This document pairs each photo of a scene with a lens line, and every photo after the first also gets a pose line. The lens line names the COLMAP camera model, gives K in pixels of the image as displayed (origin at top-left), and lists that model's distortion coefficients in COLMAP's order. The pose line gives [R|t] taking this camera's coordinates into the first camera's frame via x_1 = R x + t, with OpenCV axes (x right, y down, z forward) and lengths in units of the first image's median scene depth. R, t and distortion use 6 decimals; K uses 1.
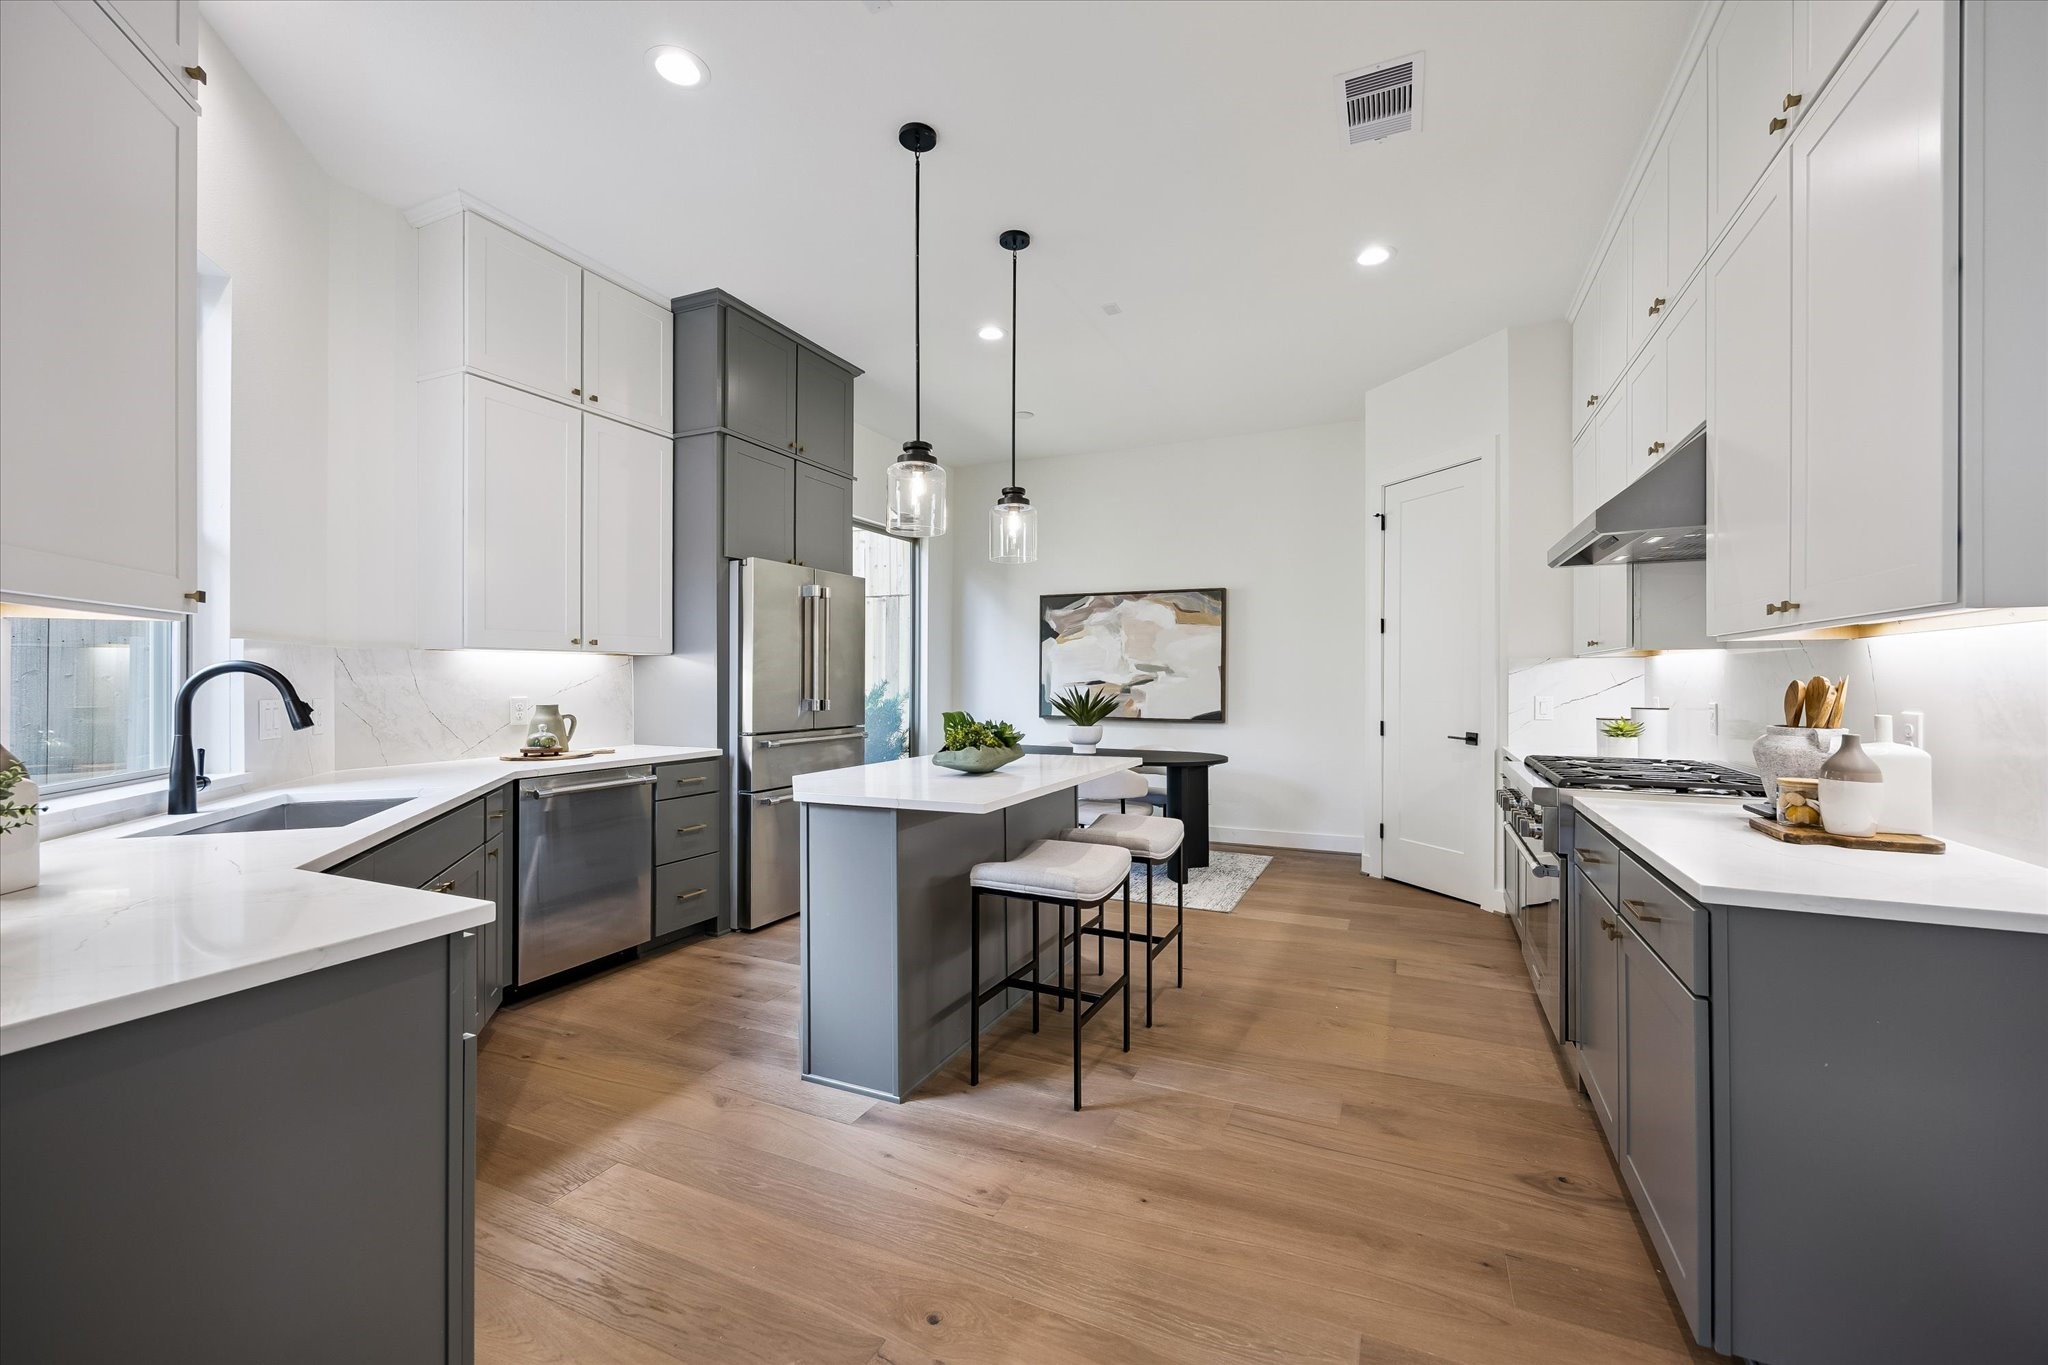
lens RADIAL K [[811.1, 0, 1037.1], [0, 811.1, 677.0], [0, 0, 1]] dist [0.001223, -0.000290]
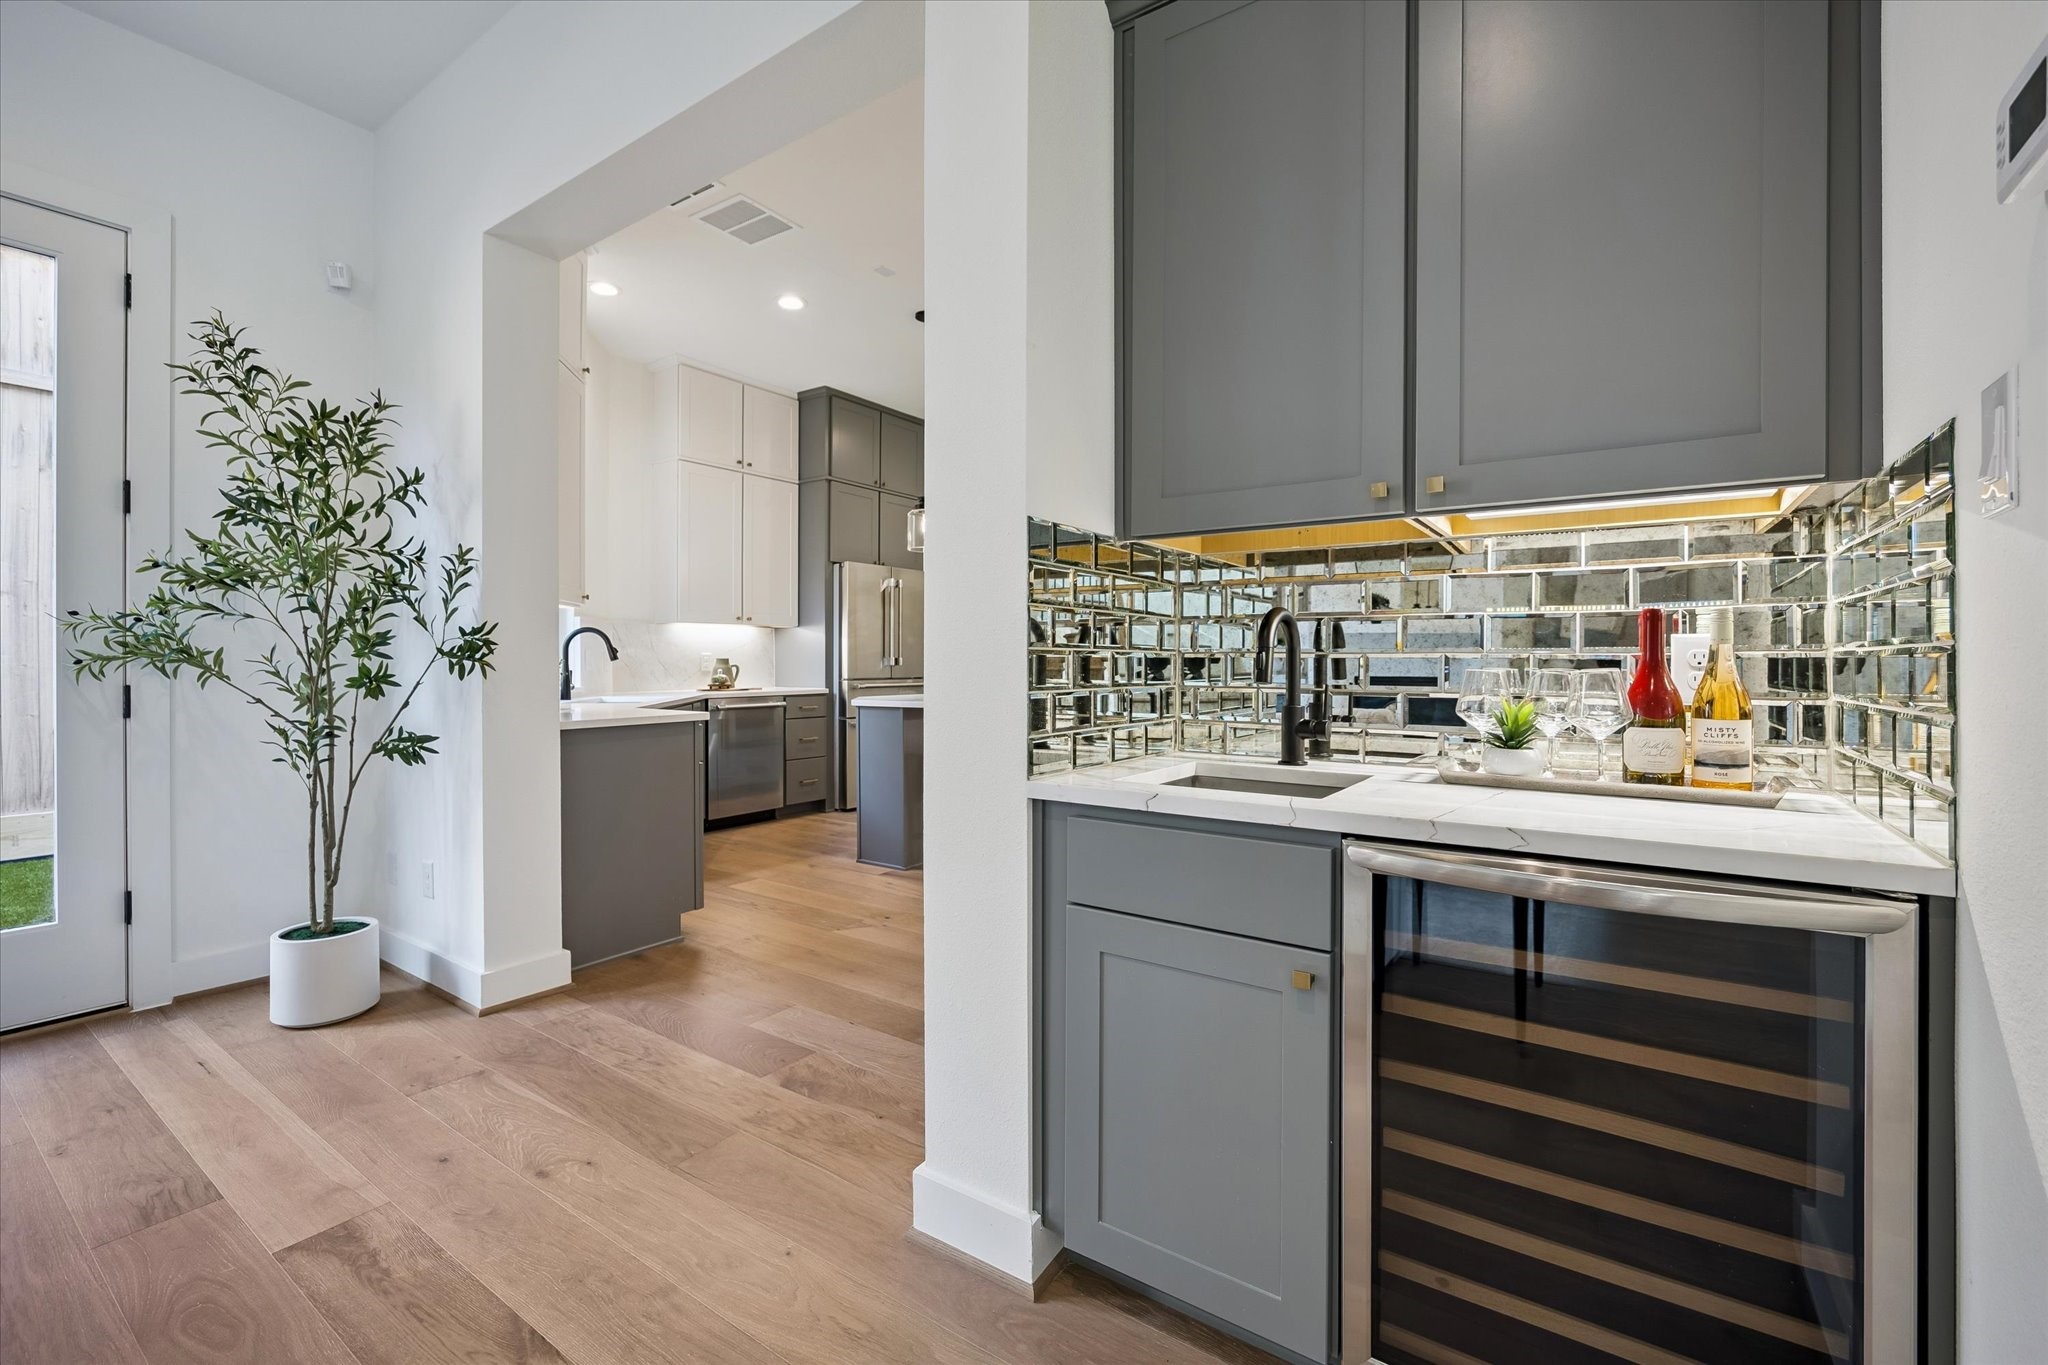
lens RADIAL K [[793.4, 0, 1037.3], [0, 793.4, 656.4], [0, 0, 1]] dist [-0.010558, 0.000050]
pose [[0.987597, -0.000103, -0.157007, 0.236865], [0.000510, 0.999997, 0.002549, 0.025869], [0.157007, -0.002598, 0.987594, -0.414327]]
